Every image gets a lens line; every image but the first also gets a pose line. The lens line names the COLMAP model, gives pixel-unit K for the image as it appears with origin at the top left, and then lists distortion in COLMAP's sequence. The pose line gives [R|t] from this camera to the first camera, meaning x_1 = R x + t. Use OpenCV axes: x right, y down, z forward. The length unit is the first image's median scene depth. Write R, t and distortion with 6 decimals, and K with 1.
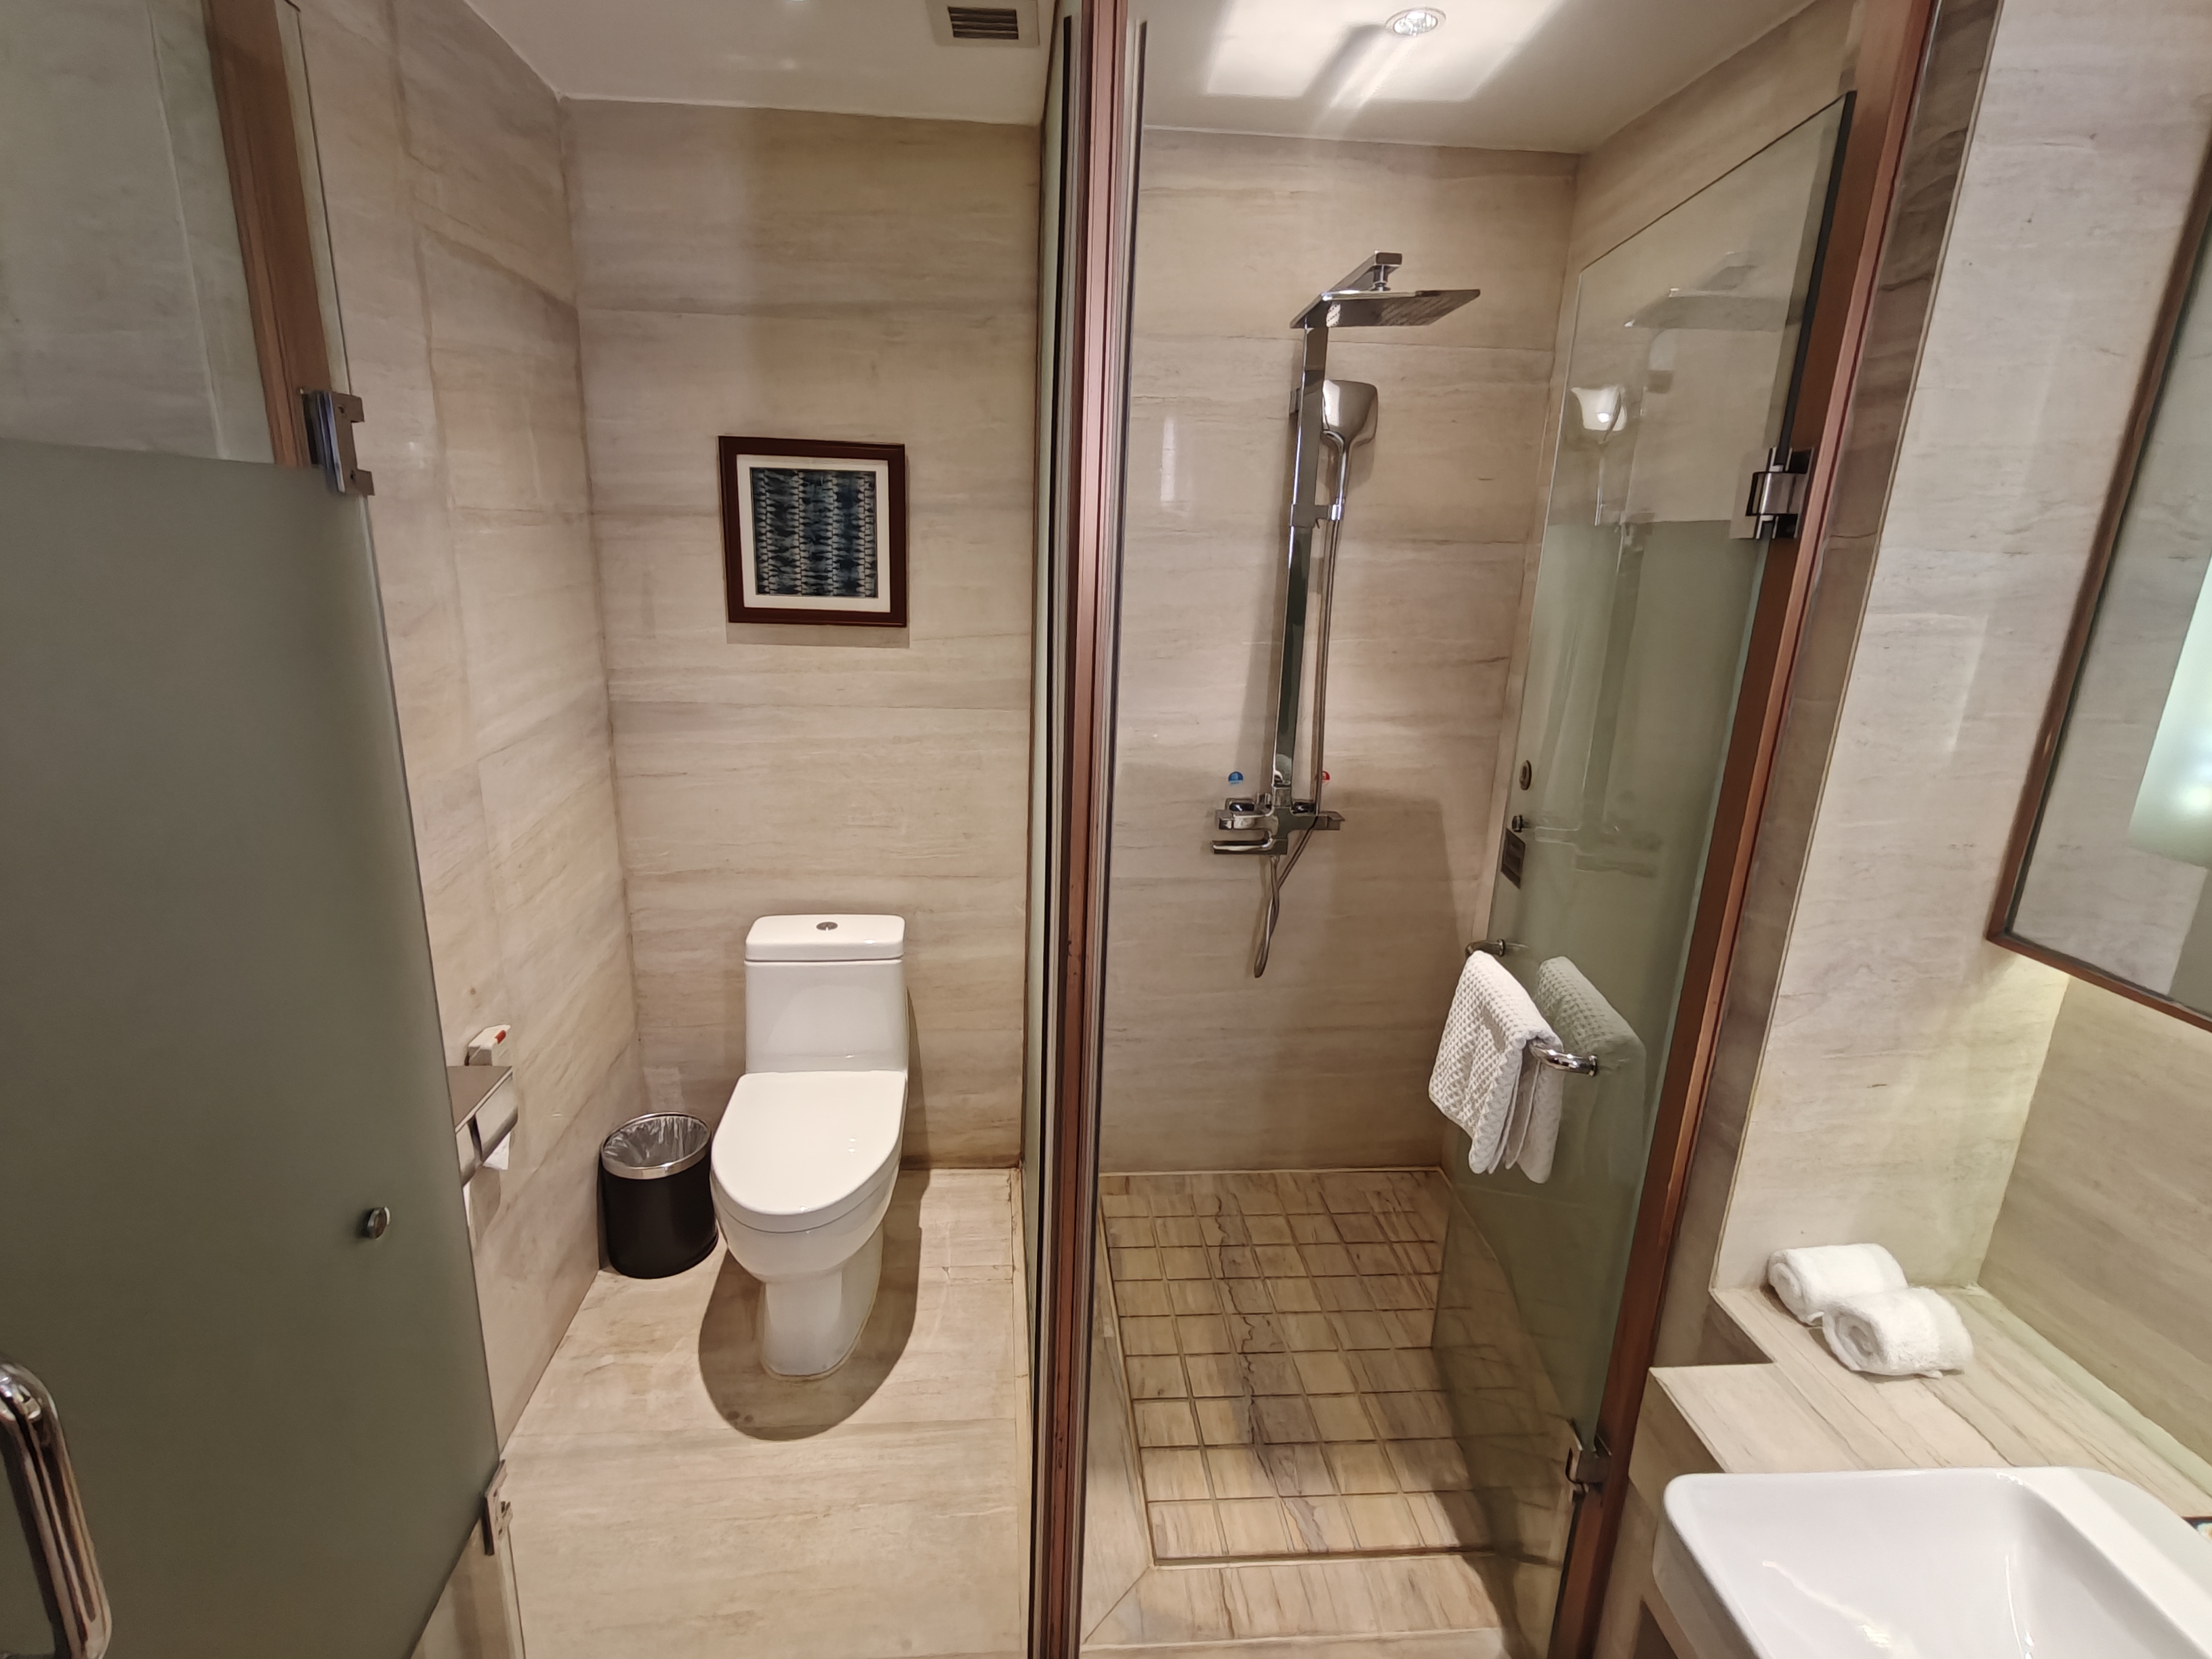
lens RADIAL K [[1046.5, 0, 1078.3], [0, 1046.5, 819.7], [0, 0, 1]] dist [0.003547, 0.001494]
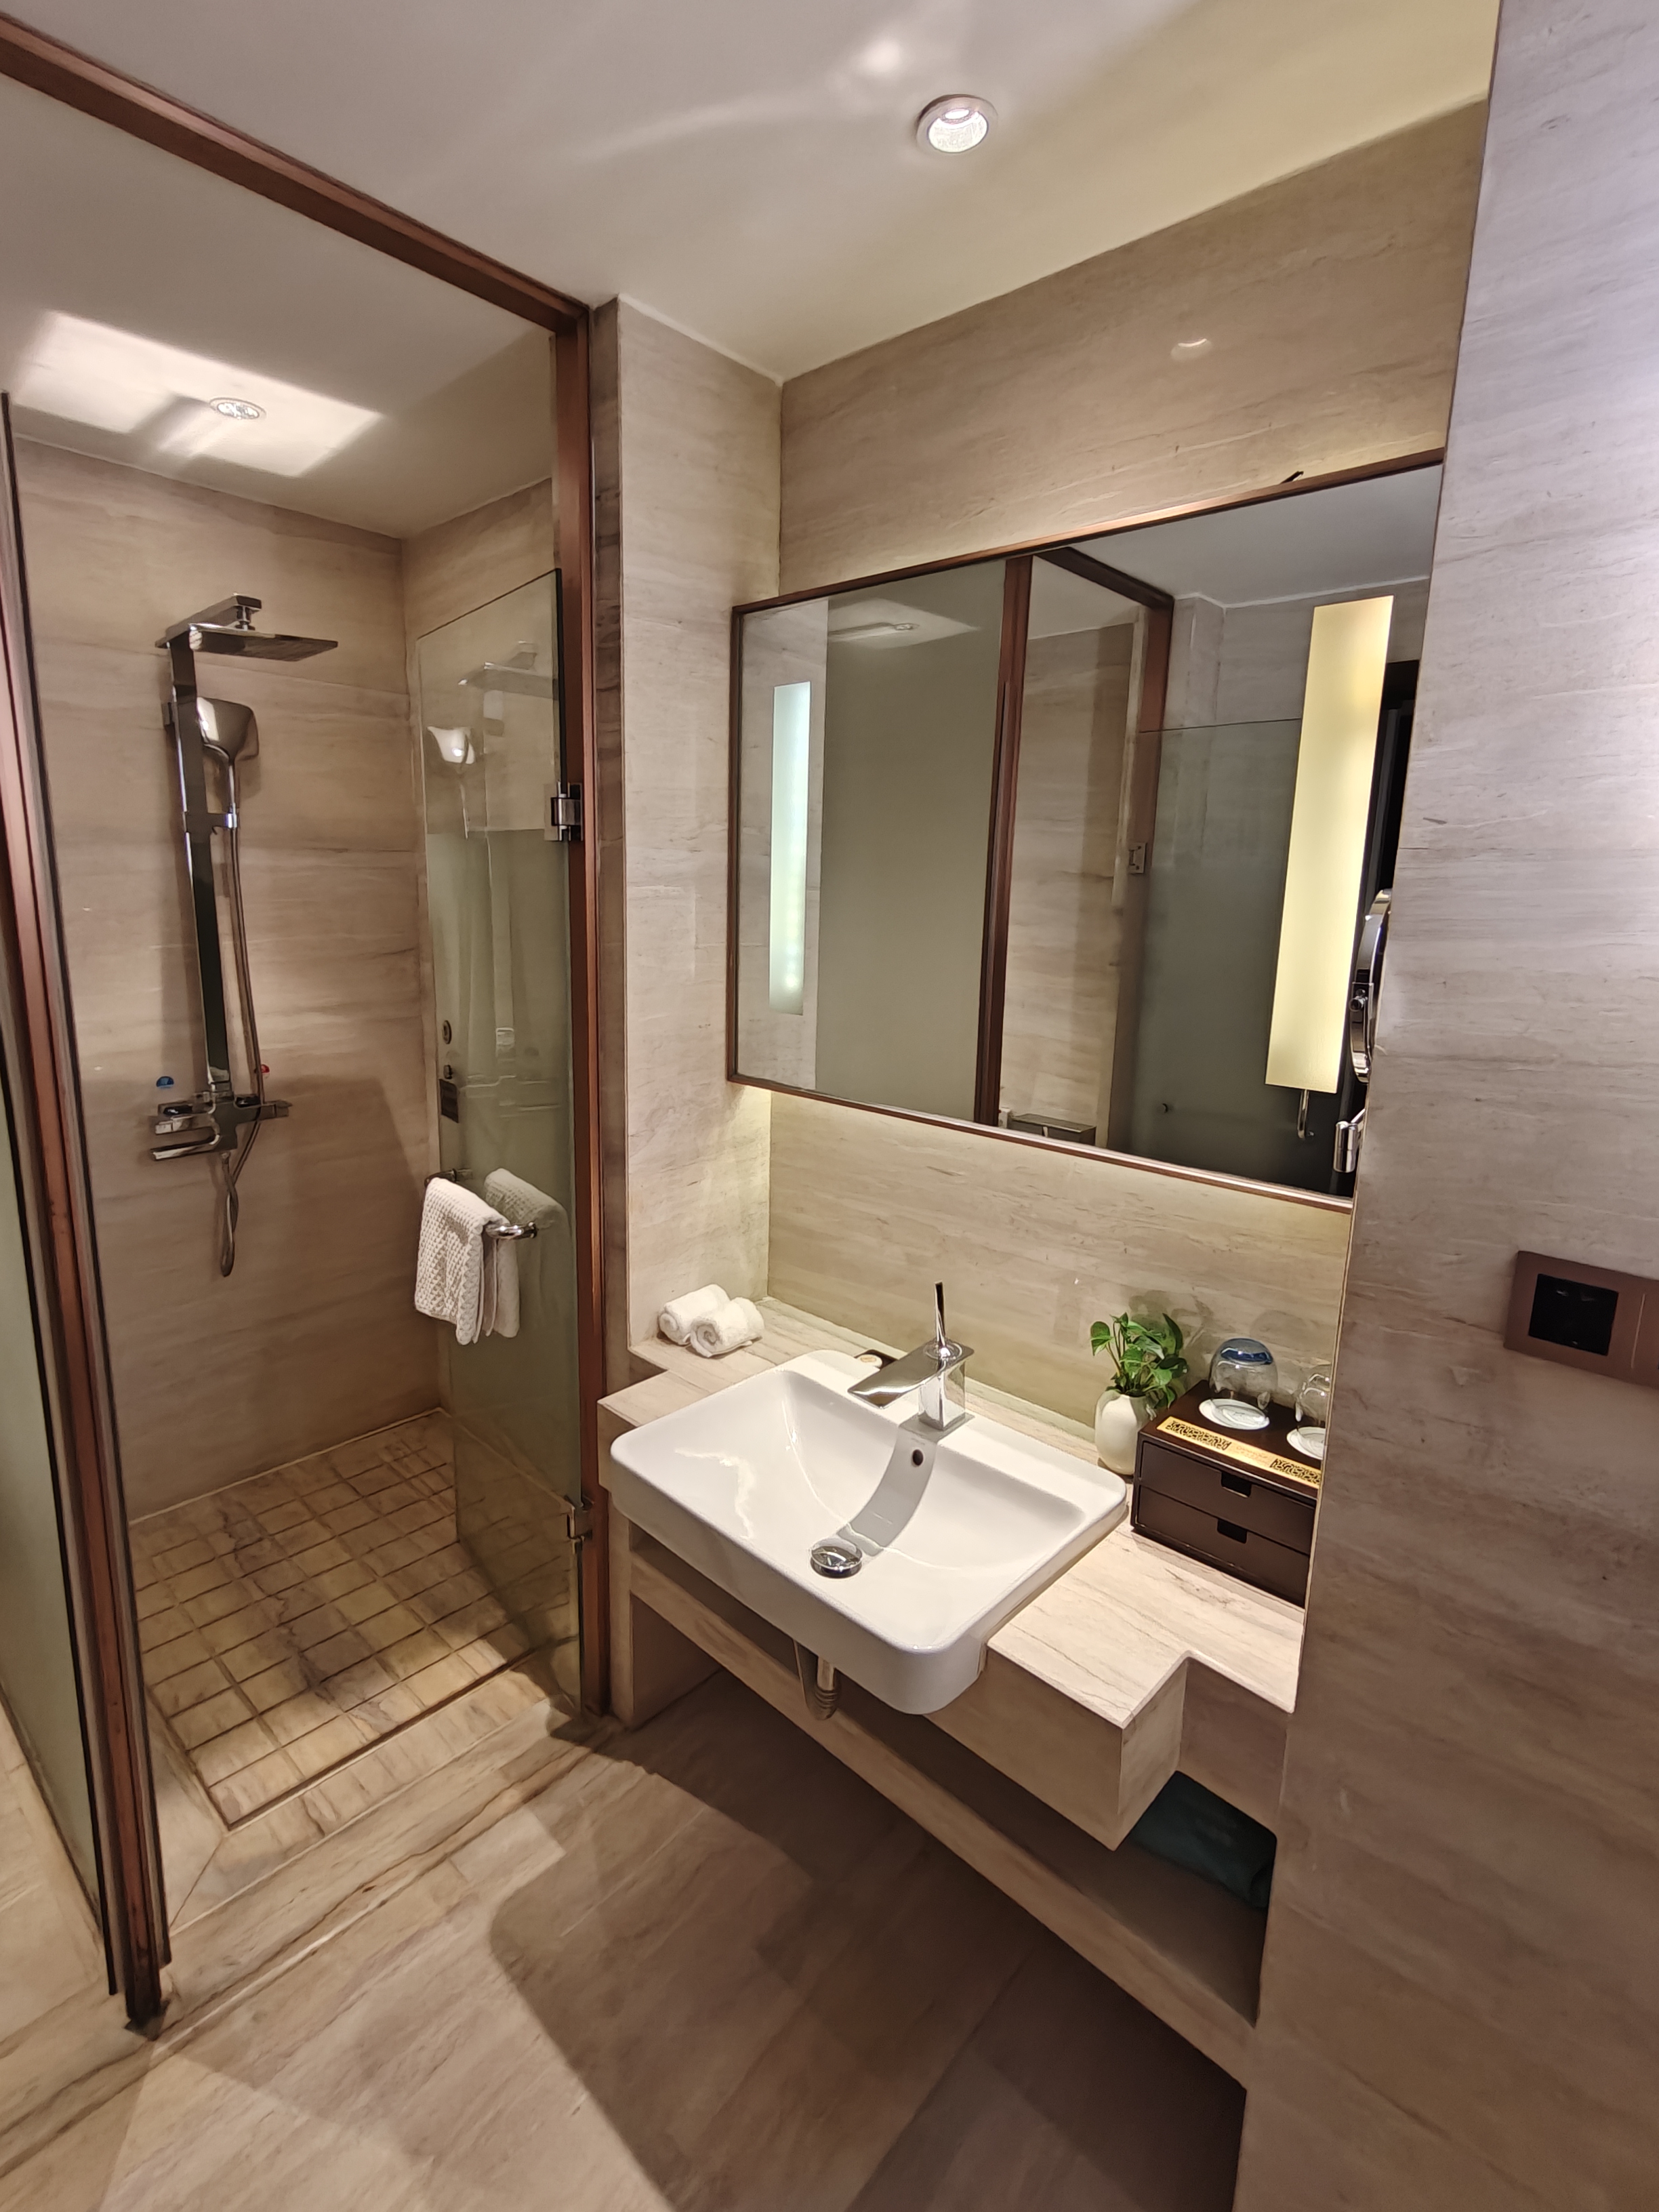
lens RADIAL K [[1046.5, 0, 838.8], [0, 1046.5, 1076.3], [0, 0, 1]] dist [0.003547, 0.001494]
pose [[0.720781, -0.136924, 0.679505, -0.086028], [0.175977, 0.984325, 0.011681, 0.073757], [-0.670453, 0.111158, 0.733578, -0.210574]]
